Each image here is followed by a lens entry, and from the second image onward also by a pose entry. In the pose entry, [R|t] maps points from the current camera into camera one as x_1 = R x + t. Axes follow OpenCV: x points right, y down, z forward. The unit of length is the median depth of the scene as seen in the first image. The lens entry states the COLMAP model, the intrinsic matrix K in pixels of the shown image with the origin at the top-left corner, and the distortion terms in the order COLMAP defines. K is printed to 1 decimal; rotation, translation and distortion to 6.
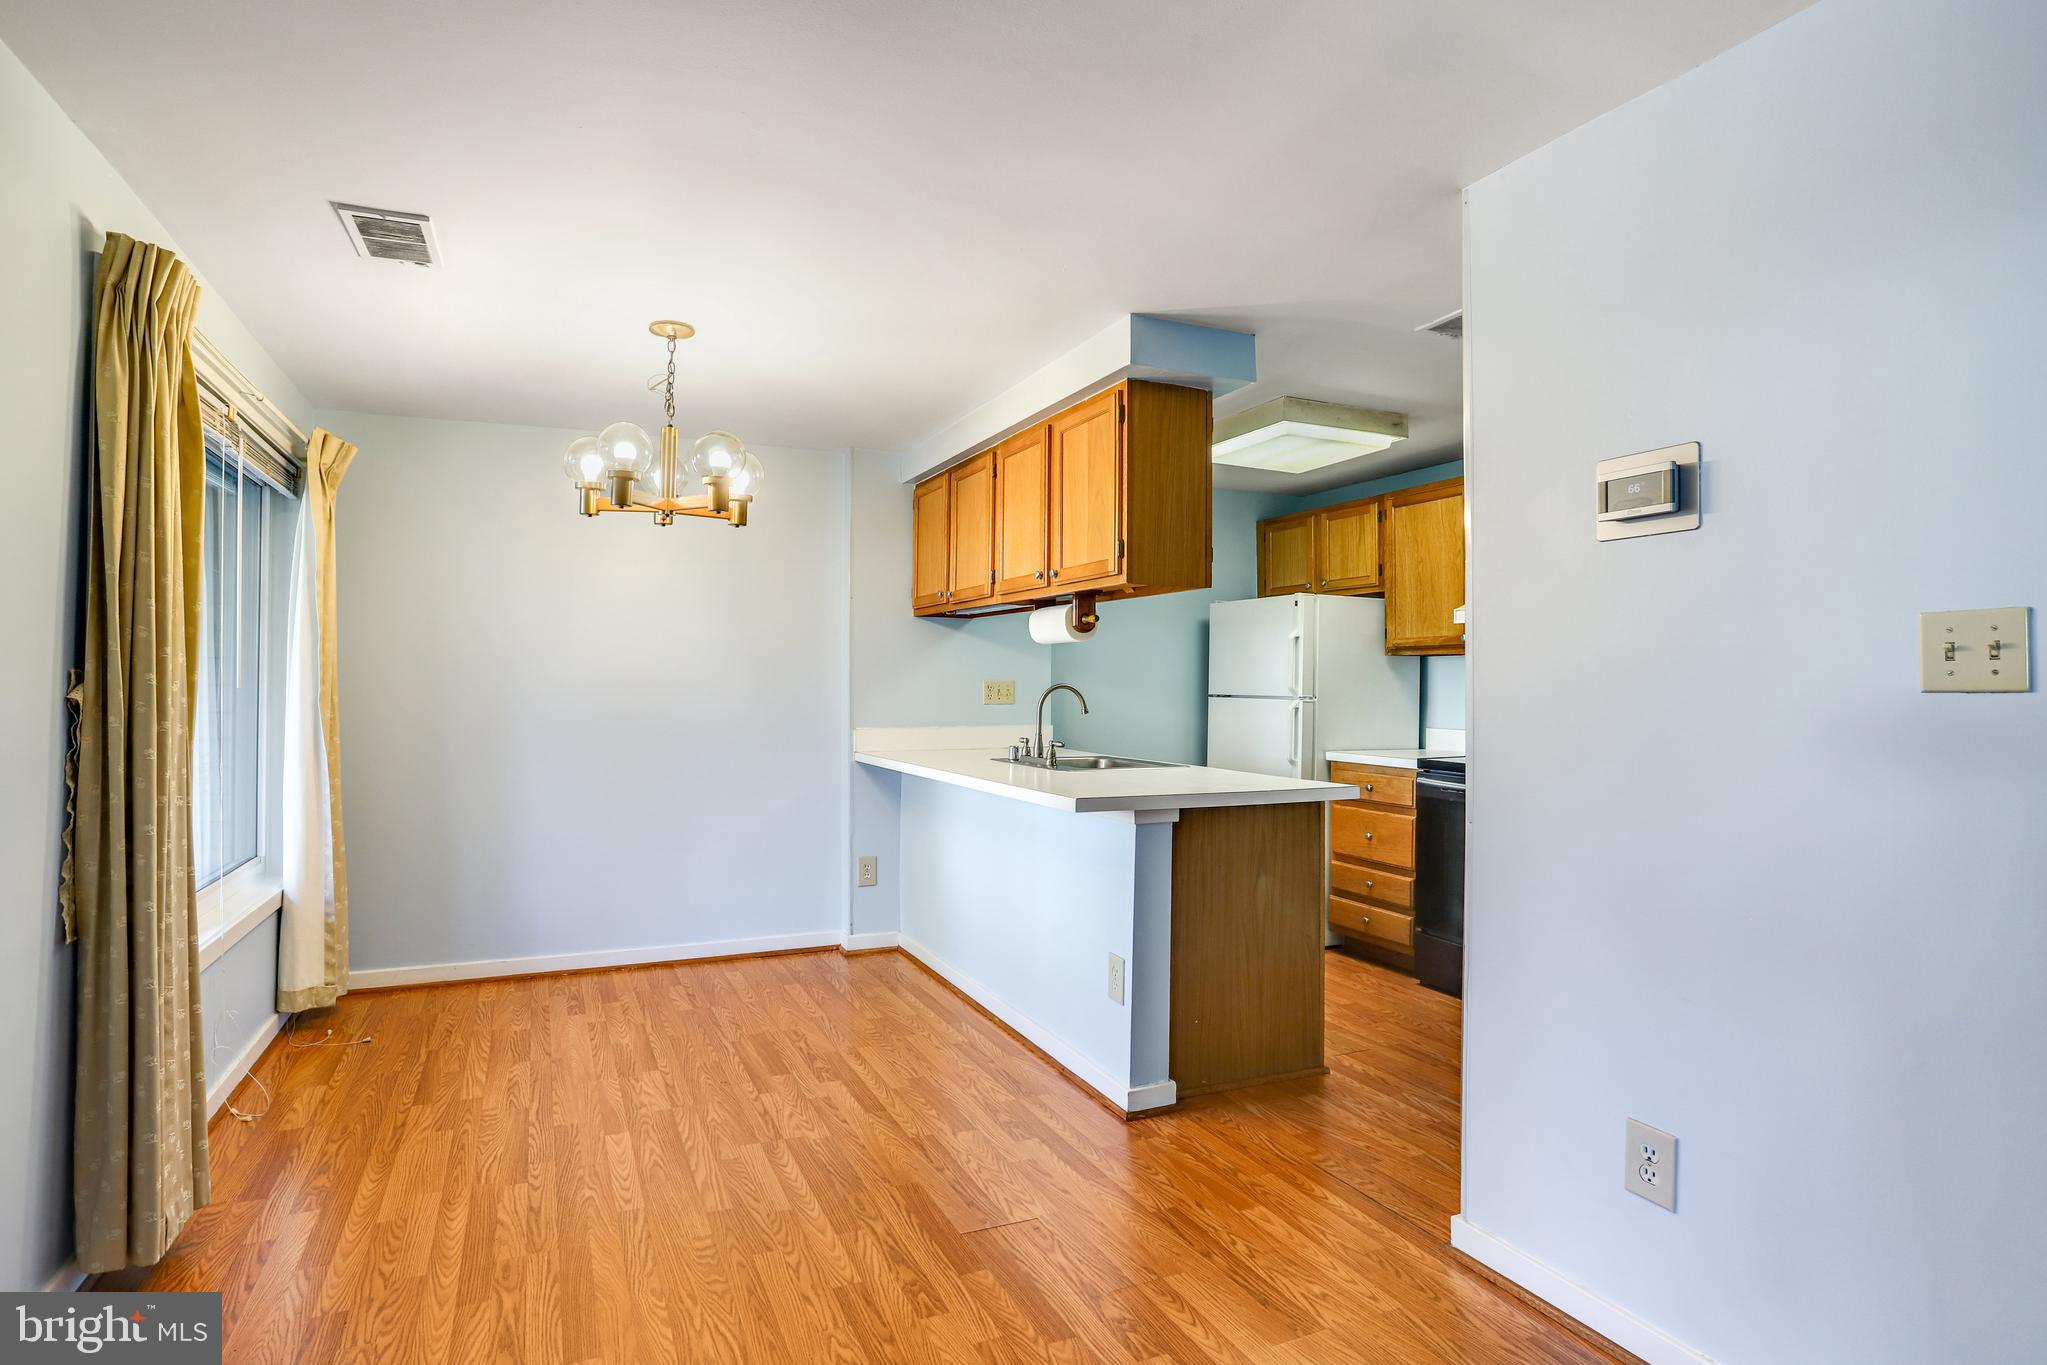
lens RADIAL K [[1017.7, 0, 1046.0], [0, 1017.7, 667.2], [0, 0, 1]] dist [-0.064654, 0.039788]
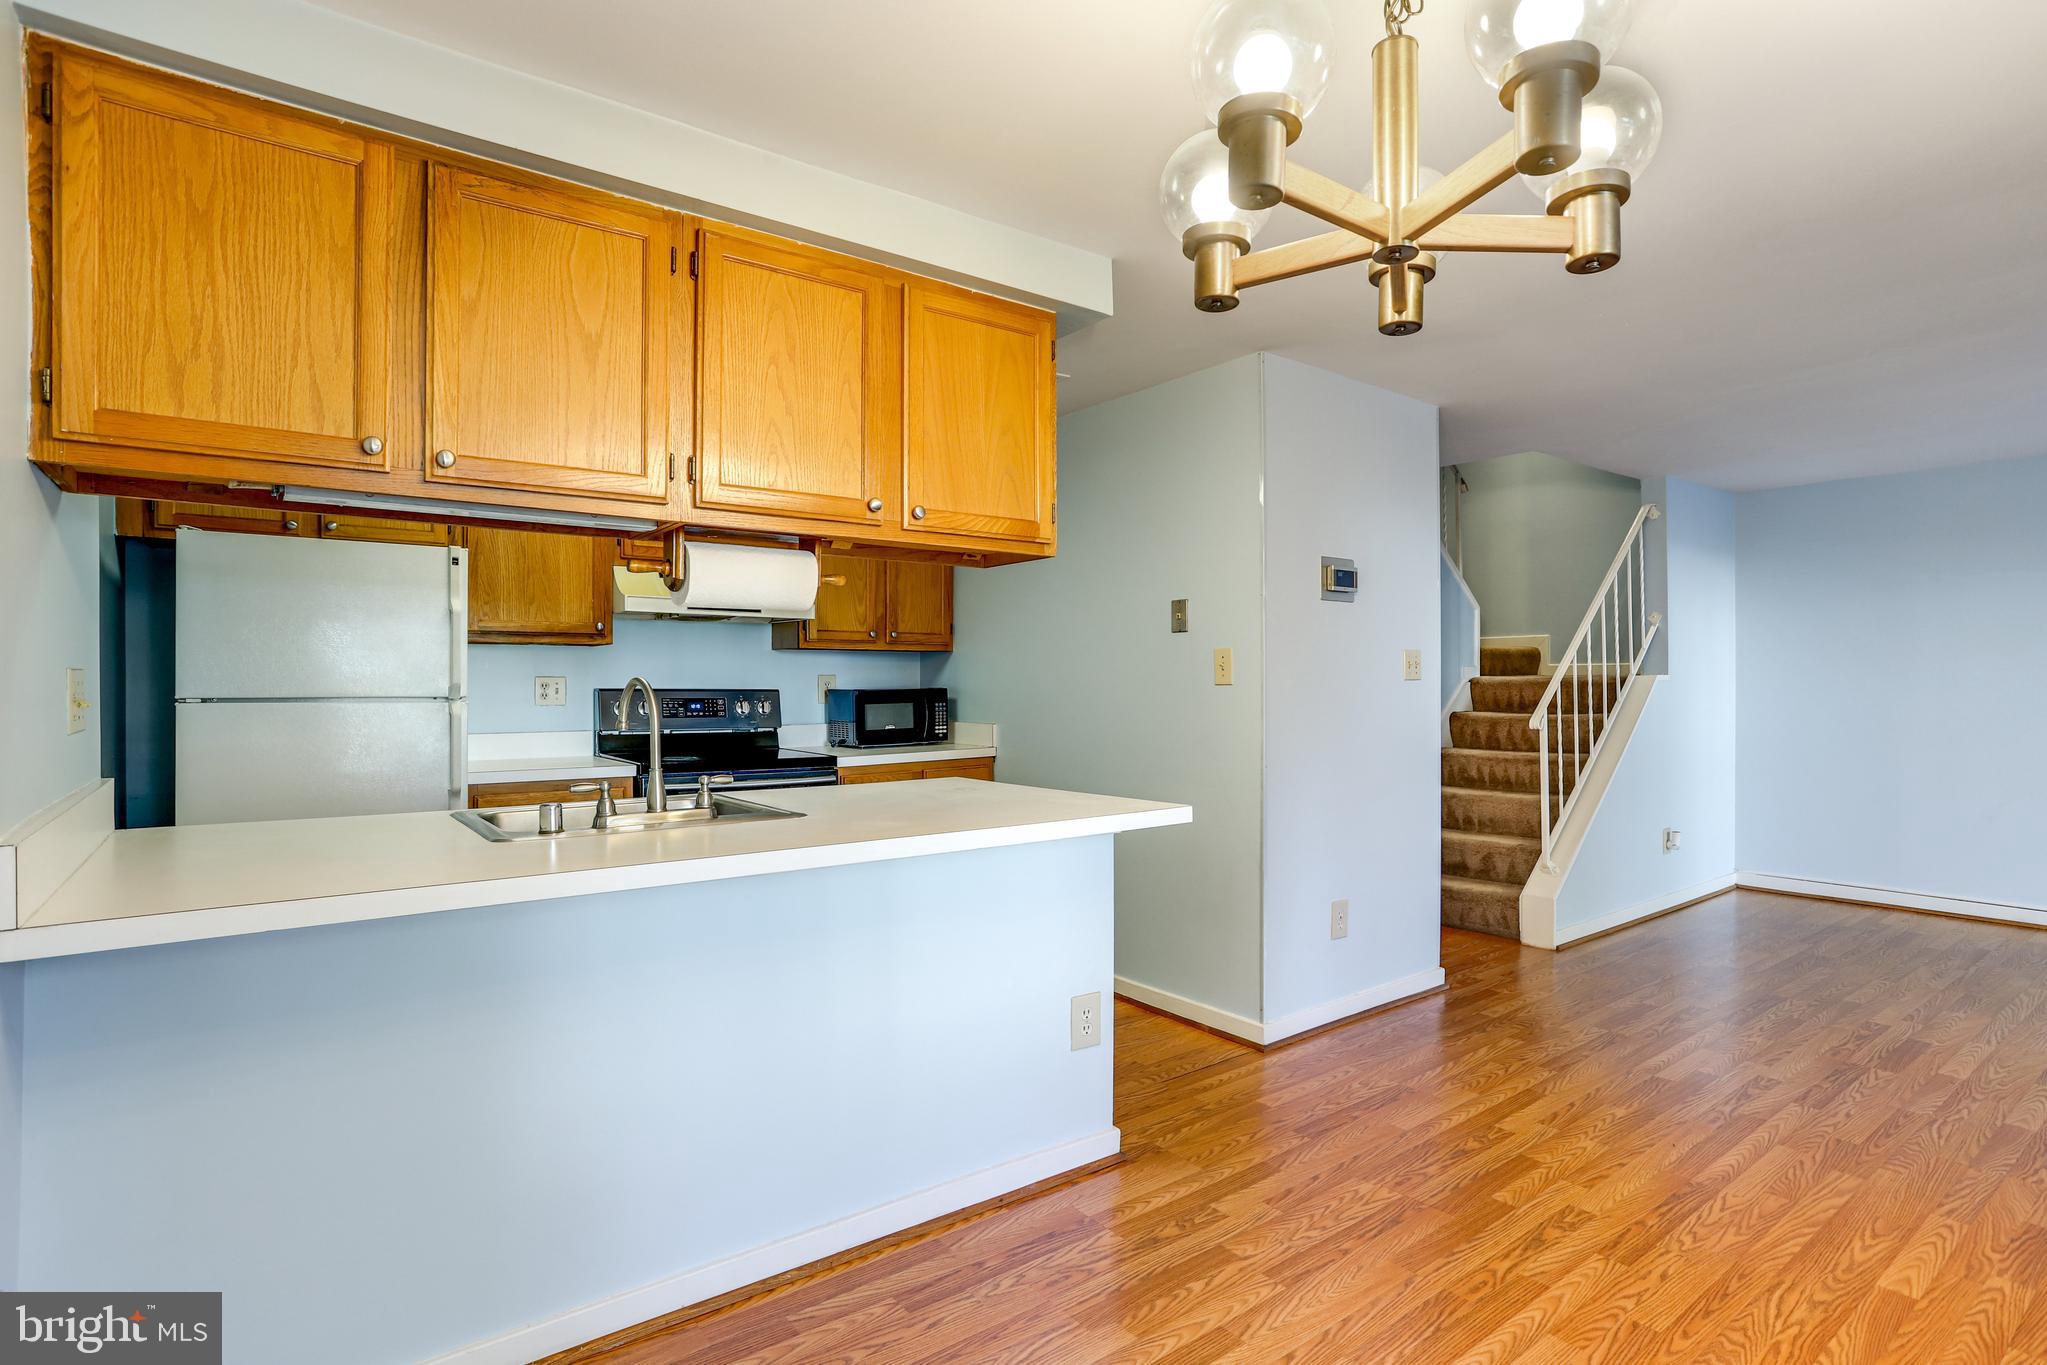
lens RADIAL K [[980.0, 0, 1001.6], [0, 980.0, 678.6], [0, 0, 1]] dist [-0.001503, 0.008601]
pose [[-0.162088, 0.004684, 0.986765, -1.019620], [-0.013890, 0.999879, -0.007028, 0.036929], [-0.986679, -0.014845, -0.162003, 1.666333]]
